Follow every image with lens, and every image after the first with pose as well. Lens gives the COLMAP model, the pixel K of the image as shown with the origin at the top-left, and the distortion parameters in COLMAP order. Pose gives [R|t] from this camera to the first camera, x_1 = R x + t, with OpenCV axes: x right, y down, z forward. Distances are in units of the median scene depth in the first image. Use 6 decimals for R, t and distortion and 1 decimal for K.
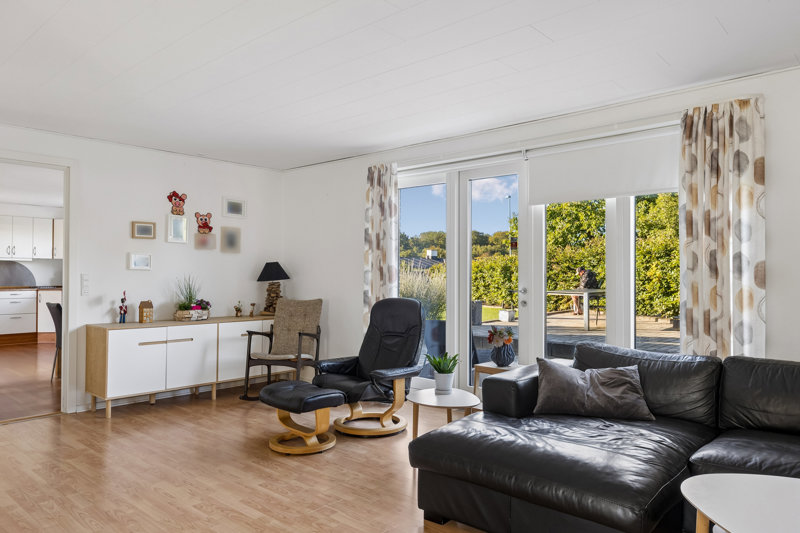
lens RADIAL K [[559.1, 0, 399.5], [0, 559.1, 268.5], [0, 0, 1]] dist [0.009399, -0.000518]
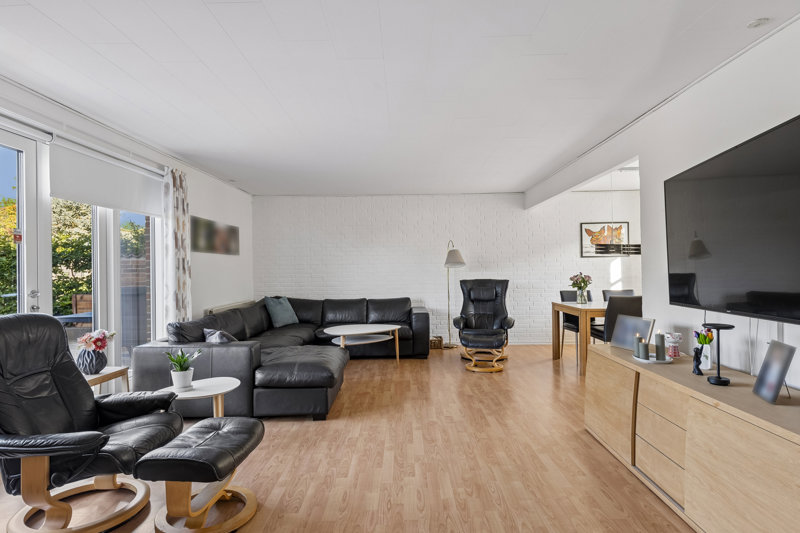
lens RADIAL K [[461.4, 0, 400.0], [0, 461.4, 265.6], [0, 0, 1]] dist [0.000147, -0.000087]
pose [[-0.670562, 0.008934, 0.741800, -0.707556], [0.004376, 0.999958, -0.008086, 0.006371], [-0.741841, -0.002176, -0.670573, 1.119368]]
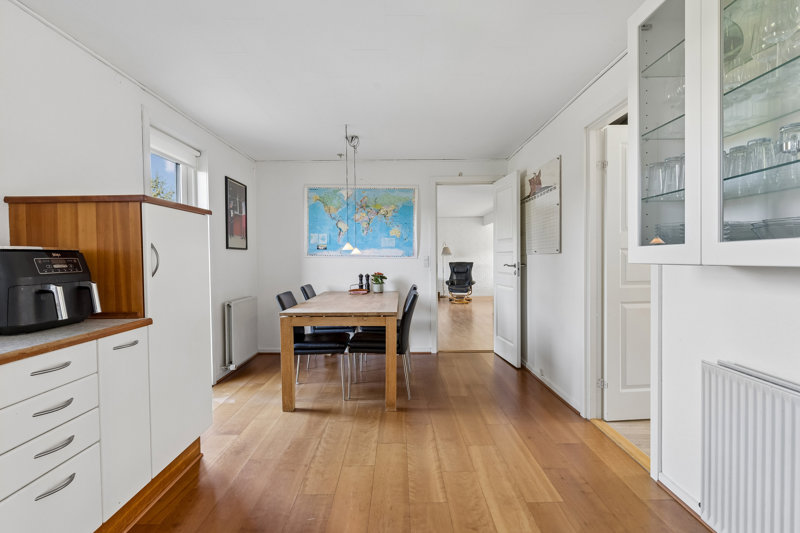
lens RADIAL K [[429.6, 0, 399.6], [0, 429.6, 265.8], [0, 0, 1]] dist [0.000189, 0.000001]
pose [[-0.680515, -0.008026, 0.732691, -1.032403], [-0.000937, 0.999949, 0.010083, 0.018289], [-0.732734, 0.006174, -0.680487, 1.497884]]
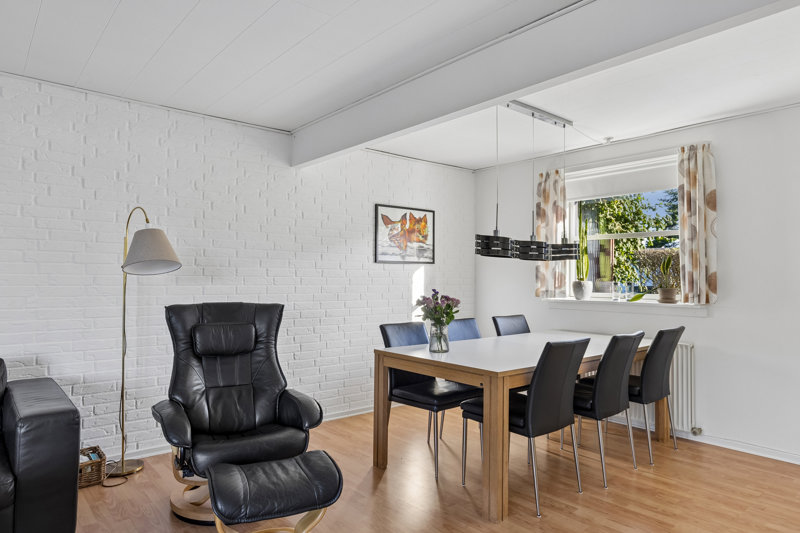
lens RADIAL K [[511.4, 0, 400.7], [0, 511.4, 263.7], [0, 0, 1]] dist [0.001533, 0.002948]
pose [[-0.990698, -0.009459, 0.135750, -0.477547], [-0.014504, 0.999238, -0.036230, 0.006664], [-0.135304, -0.037862, -0.990081, 0.912313]]
